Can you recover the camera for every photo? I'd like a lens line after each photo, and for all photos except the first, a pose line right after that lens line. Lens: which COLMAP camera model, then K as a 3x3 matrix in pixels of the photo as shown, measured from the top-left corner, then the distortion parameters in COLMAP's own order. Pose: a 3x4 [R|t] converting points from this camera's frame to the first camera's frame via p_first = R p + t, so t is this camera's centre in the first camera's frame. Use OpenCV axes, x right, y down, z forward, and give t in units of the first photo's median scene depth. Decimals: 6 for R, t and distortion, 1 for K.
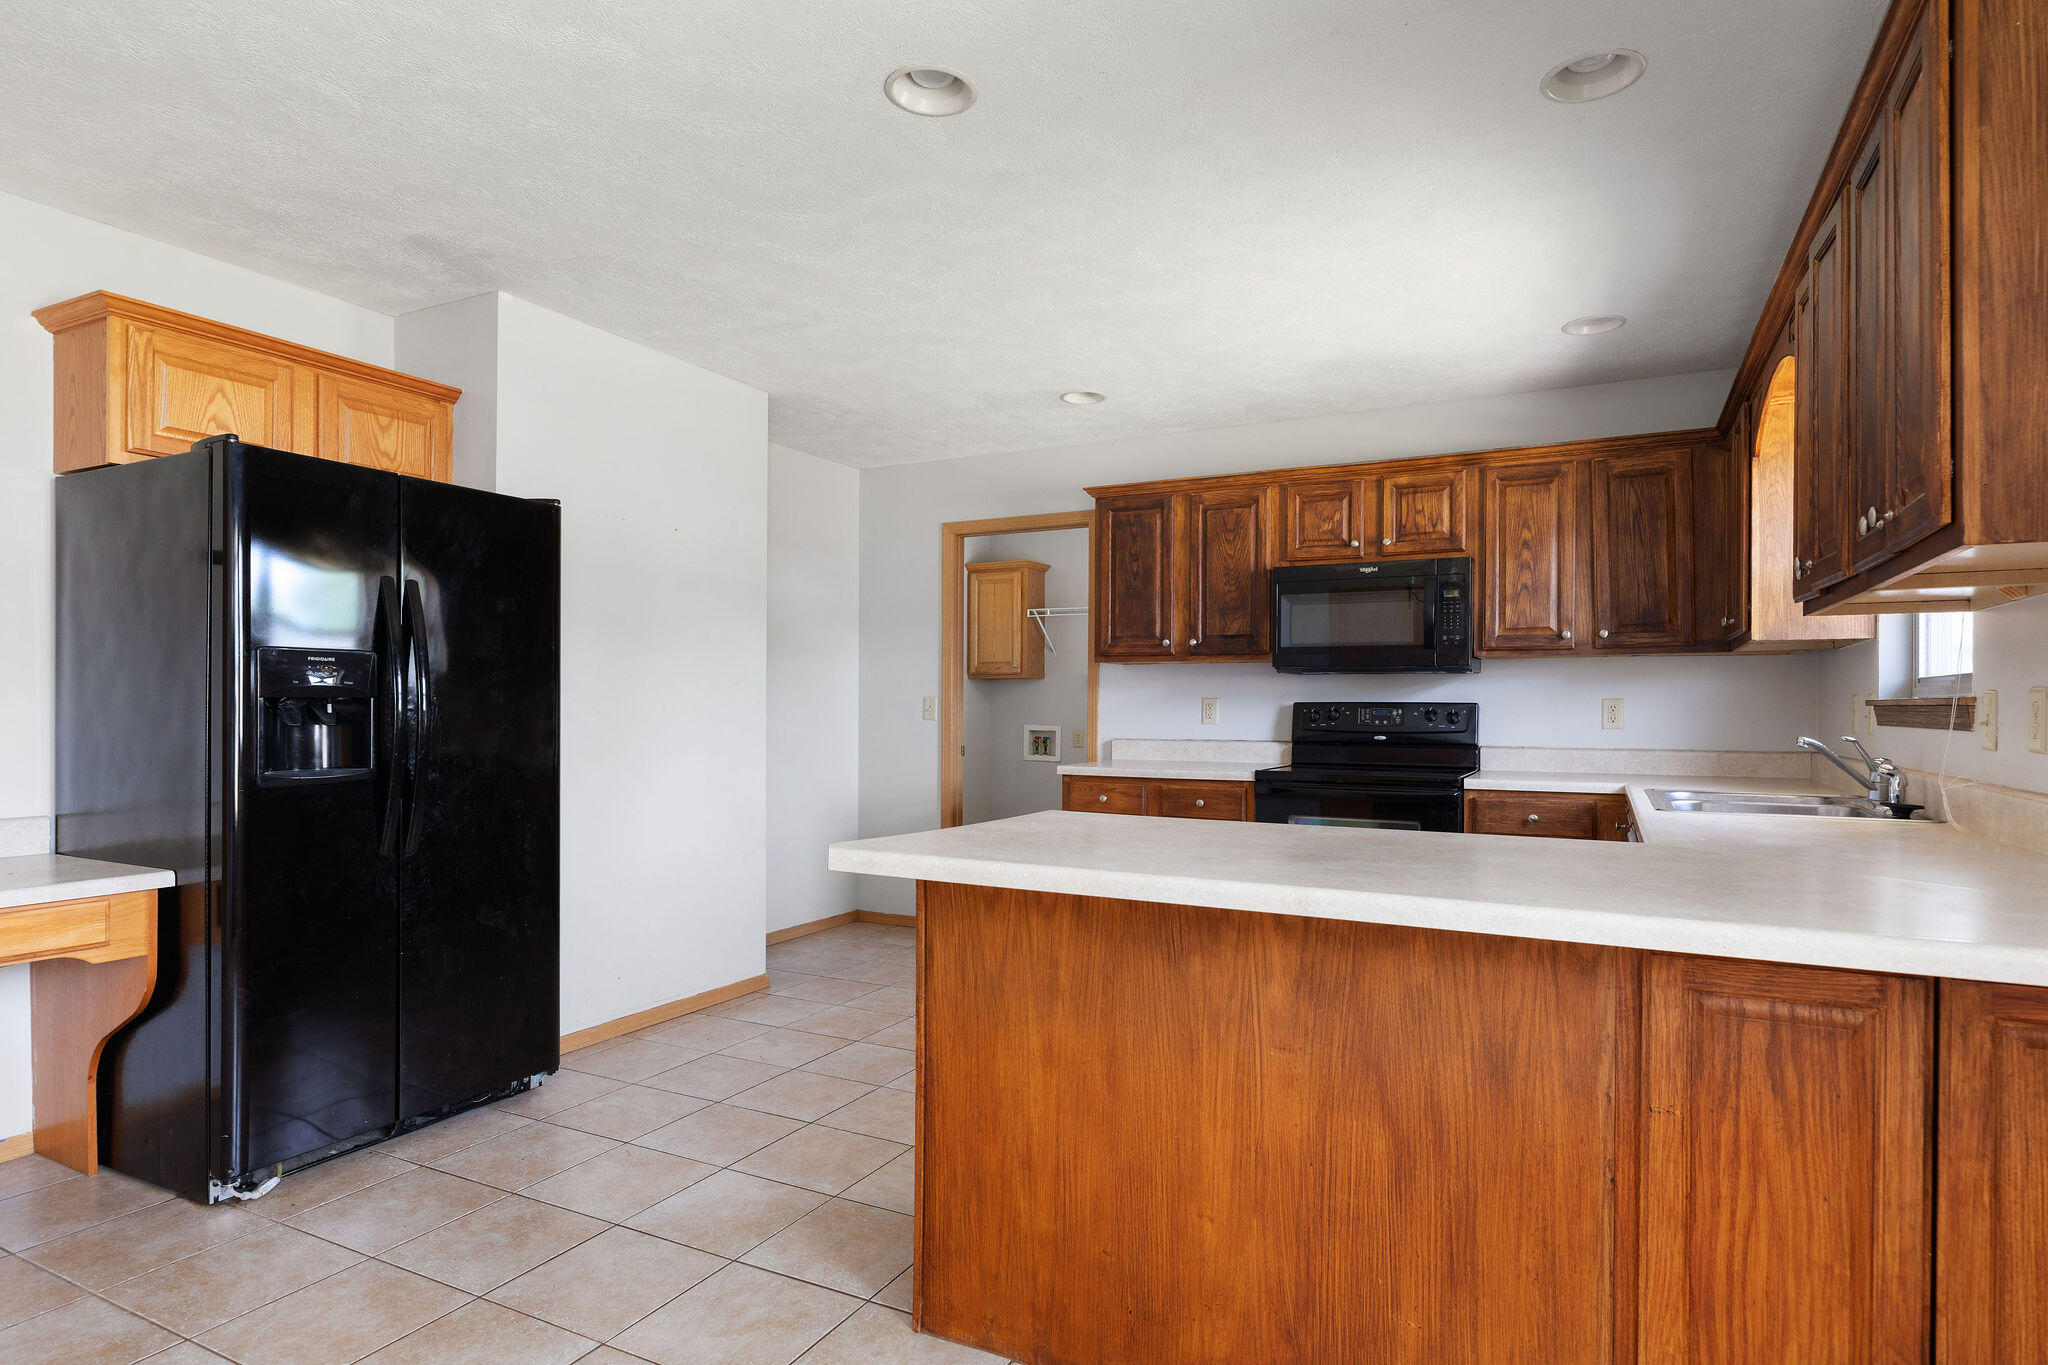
lens RADIAL K [[1105.8, 0, 1027.8], [0, 1105.8, 707.6], [0, 0, 1]] dist [0.000934, -0.000105]
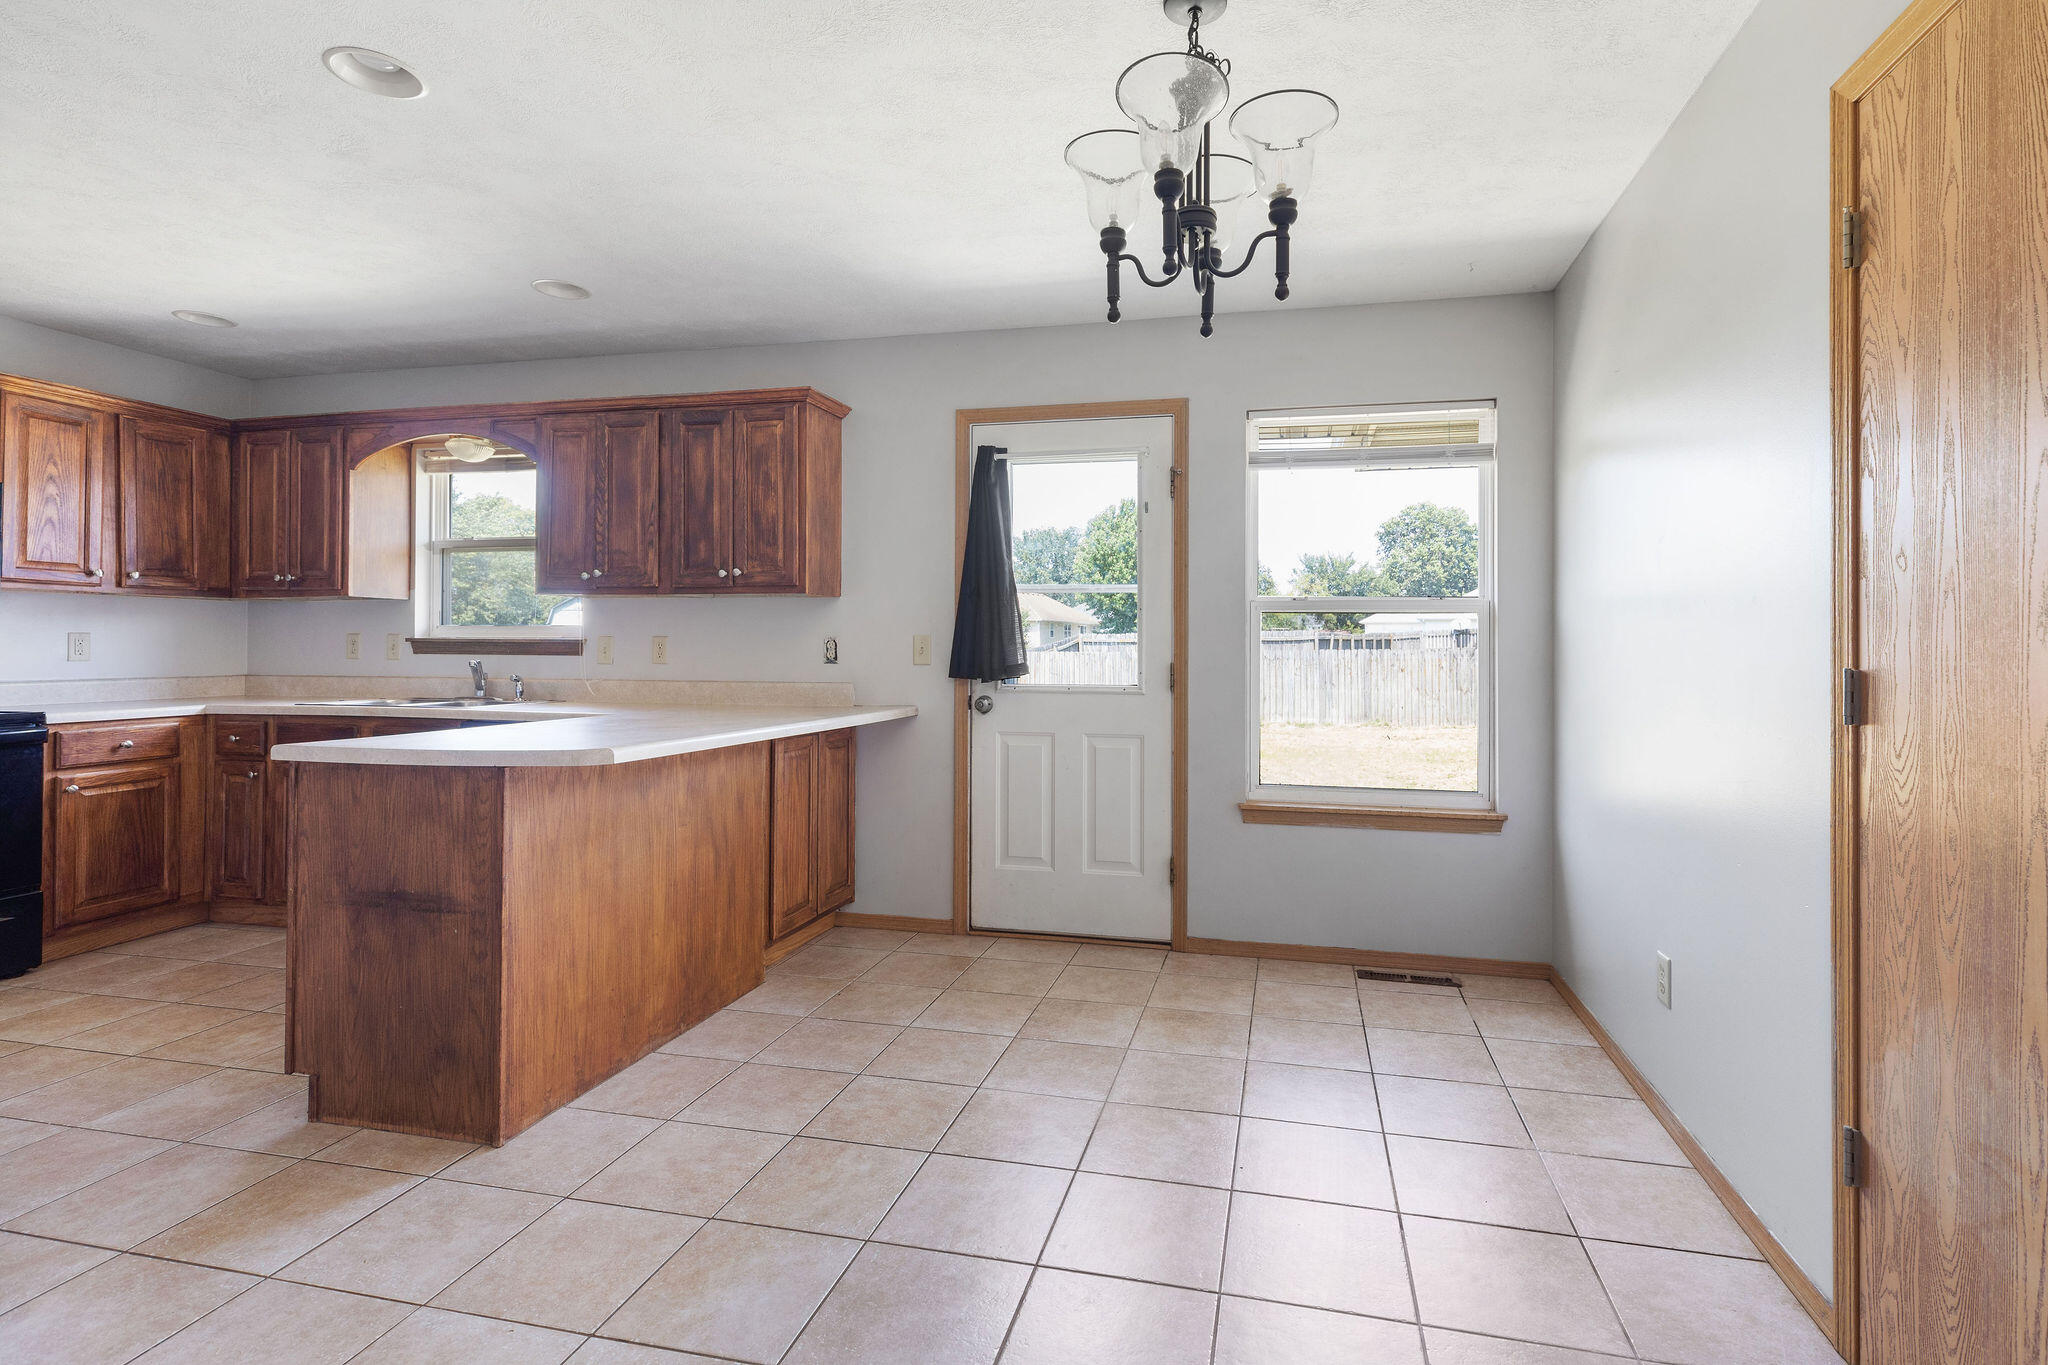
lens RADIAL K [[970.0, 0, 1077.6], [0, 970.0, 639.3], [0, 0, 1]] dist [0.004517, 0.000268]
pose [[-0.255801, 0.002849, 0.966725, -0.590746], [-0.006856, 0.999965, -0.004761, -0.003385], [-0.966705, -0.007845, -0.255772, 0.291335]]
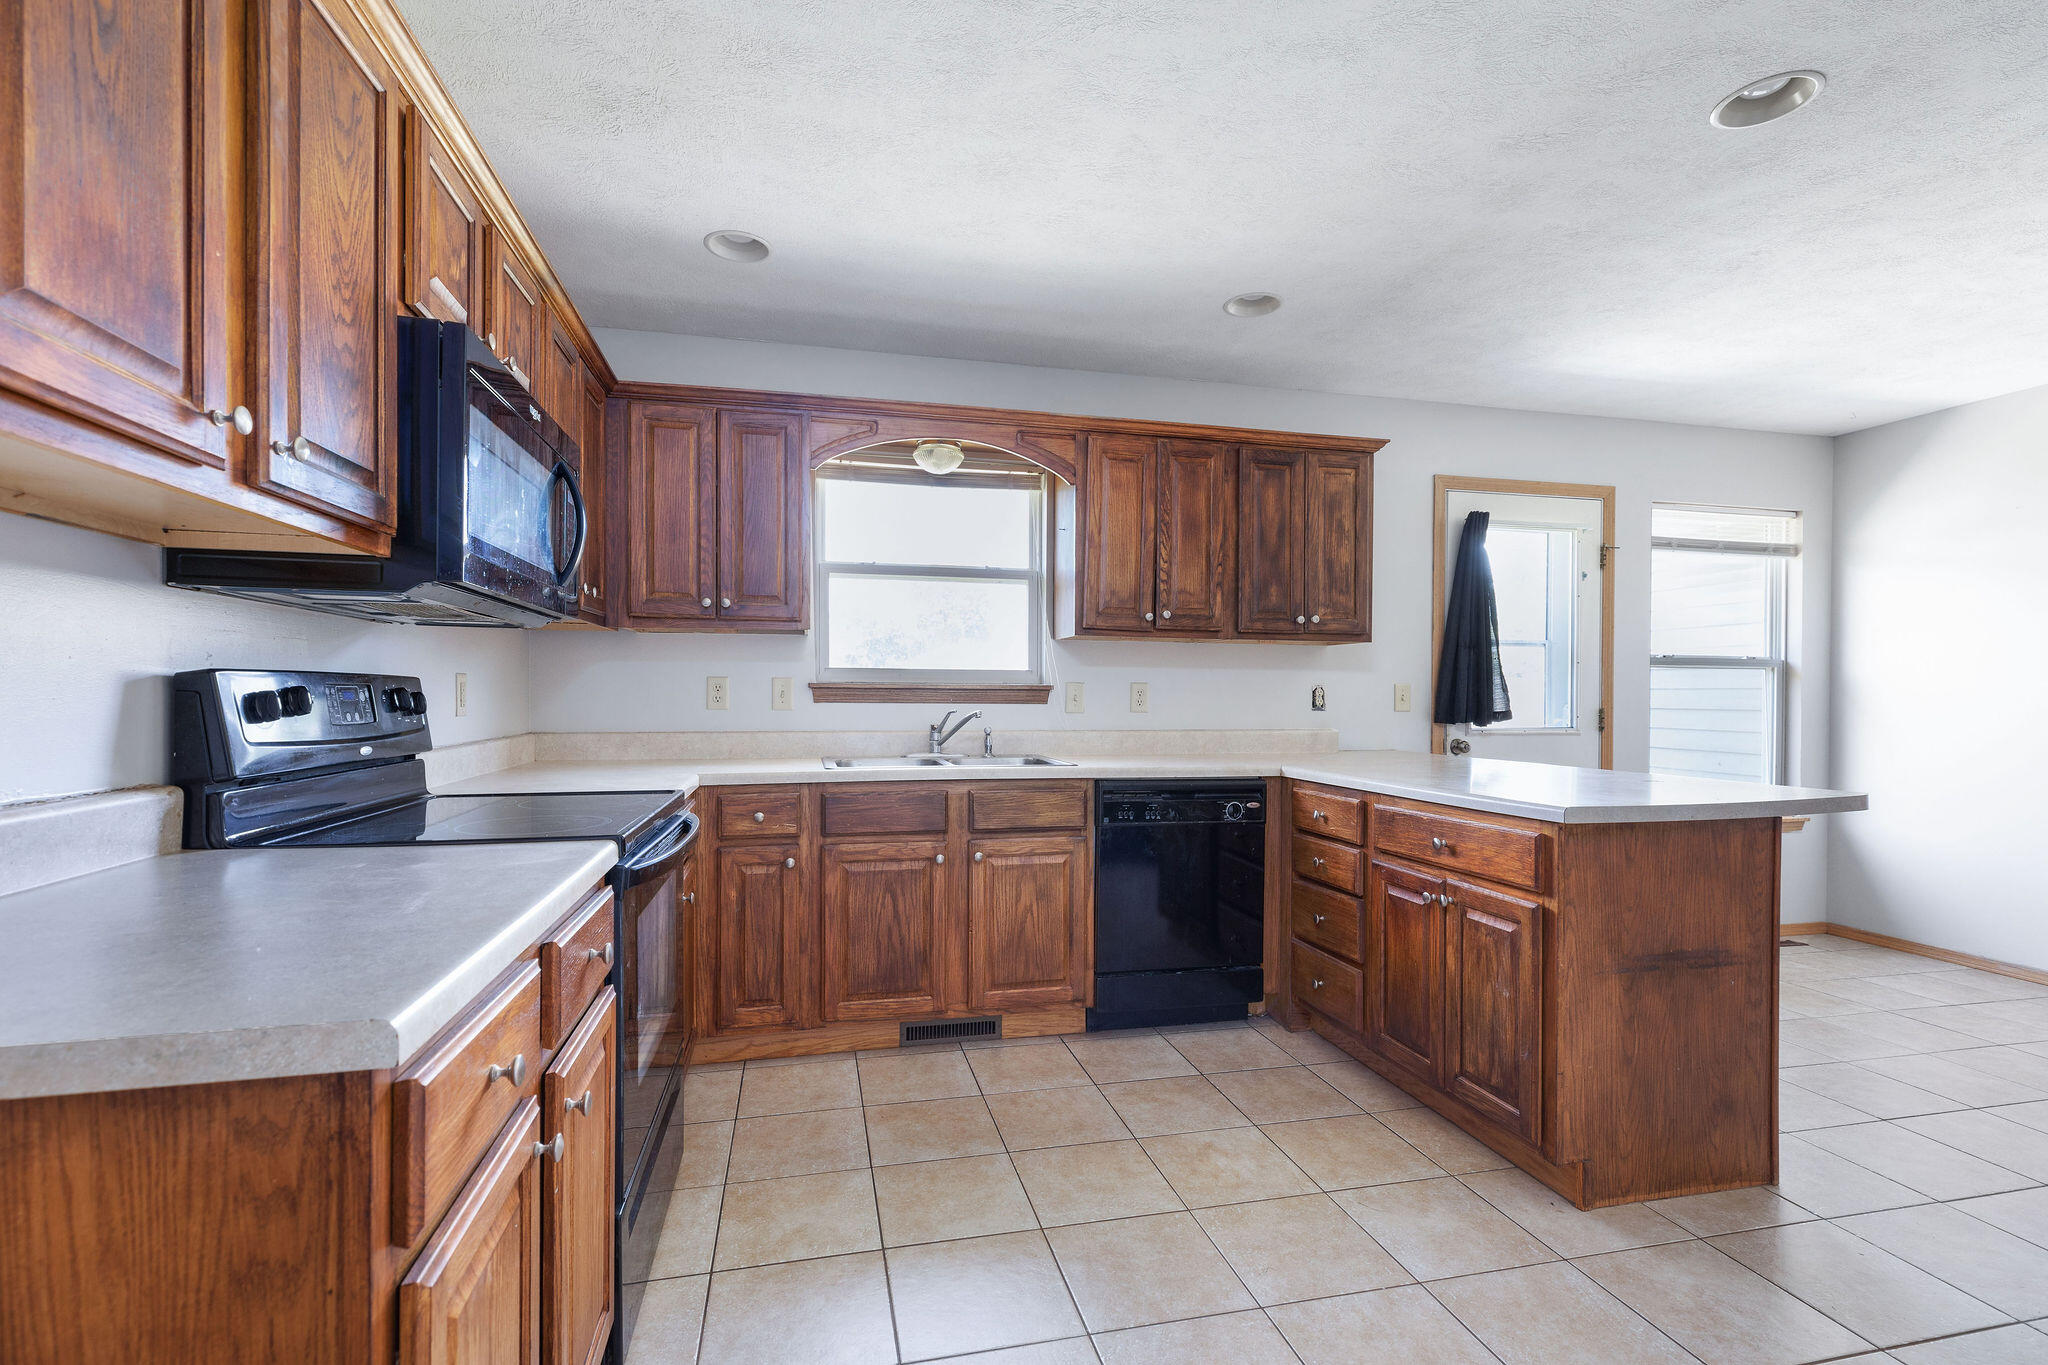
lens RADIAL K [[922.7, 0, 1019.0], [0, 922.7, 701.9], [0, 0, 1]] dist [0.001769, 0.000071]
pose [[-0.647907, -0.015387, 0.761564, -0.151287], [-0.008921, 0.999881, 0.012613, -0.000396], [-0.761667, 0.001378, -0.647967, 1.050050]]
